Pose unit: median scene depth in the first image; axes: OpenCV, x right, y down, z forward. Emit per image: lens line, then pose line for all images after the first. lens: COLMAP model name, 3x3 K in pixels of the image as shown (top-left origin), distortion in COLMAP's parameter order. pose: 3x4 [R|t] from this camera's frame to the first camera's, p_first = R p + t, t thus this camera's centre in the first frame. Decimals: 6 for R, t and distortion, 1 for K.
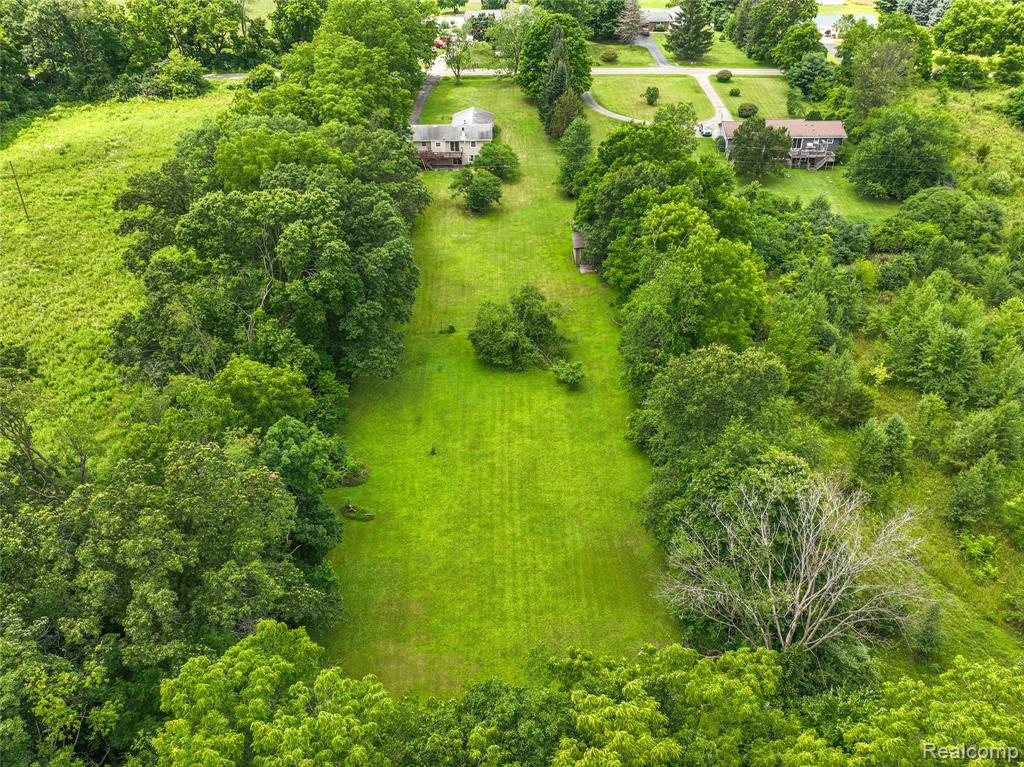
lens RADIAL K [[905.6, 0, 507.4], [0, 905.6, 382.8], [0, 0, 1]] dist [0.003643, 0.004611]
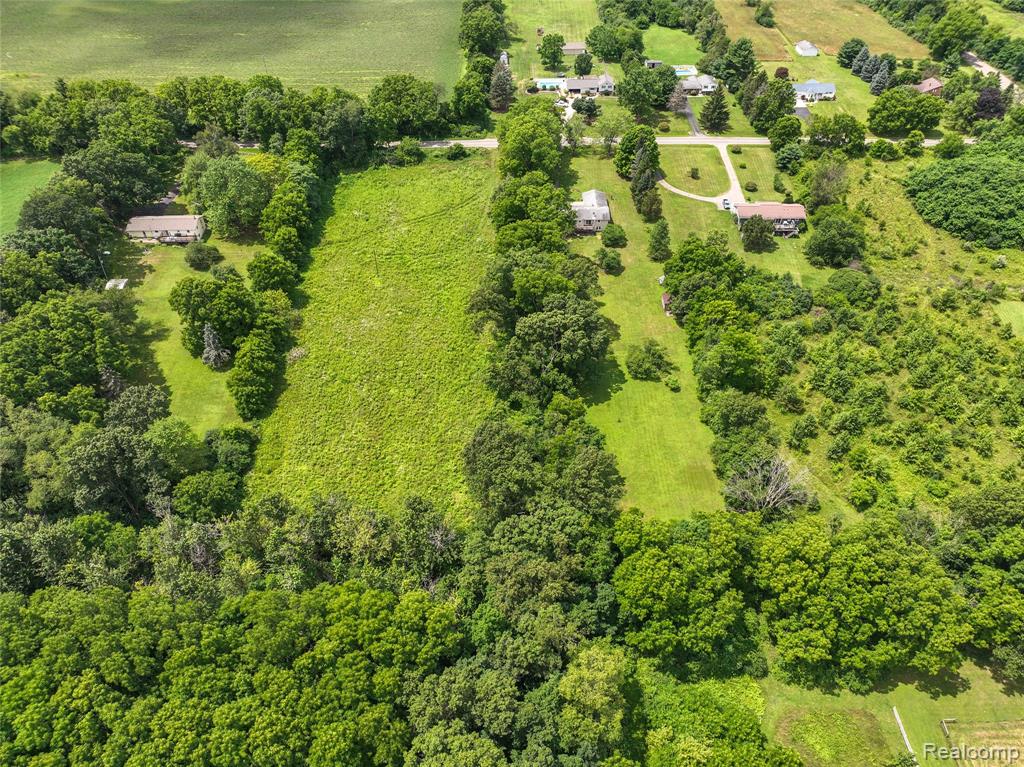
lens RADIAL K [[734.6, 0, 512.7], [0, 734.6, 383.3], [0, 0, 1]] dist [-0.003159, 0.019866]
pose [[0.999893, 0.007833, -0.012332, -0.253826], [-0.005465, 0.983376, 0.181500, -0.279804], [0.013548, -0.181413, 0.983314, -0.678962]]
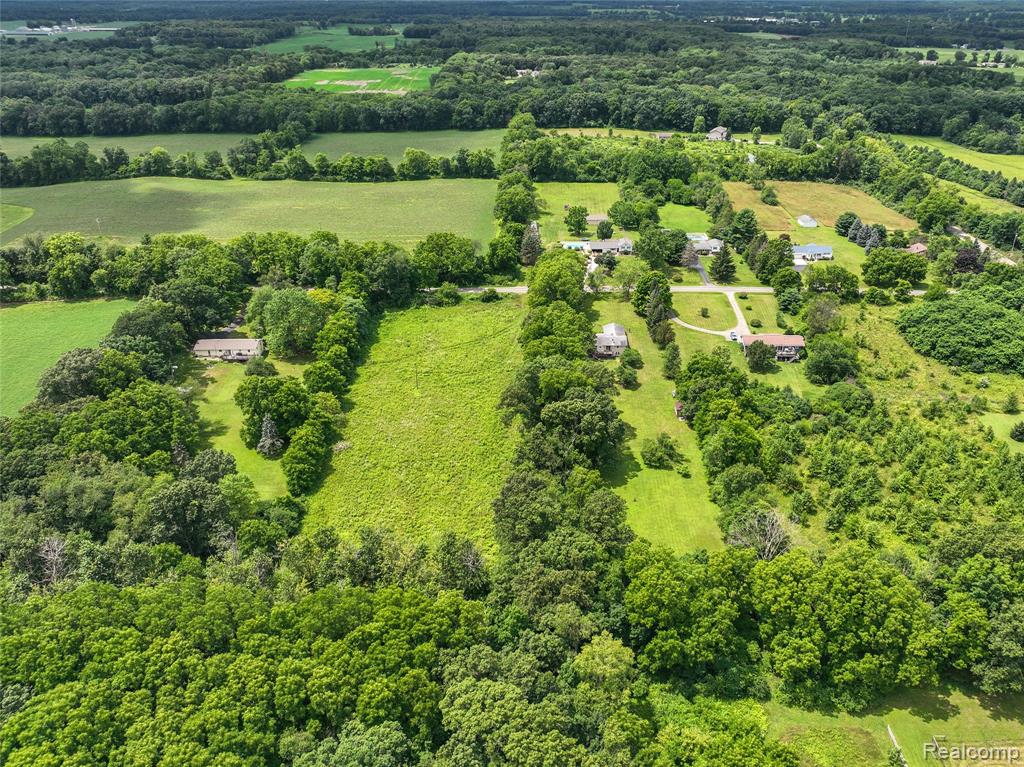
lens RADIAL K [[804.3, 0, 532.0], [0, 804.3, 340.8], [0, 0, 1]] dist [0.013516, -0.020721]
pose [[0.999549, 0.012082, -0.027479, -0.239137], [-0.015540, 0.991477, -0.129351, -0.057411], [0.025682, 0.129720, 0.991218, -1.037379]]
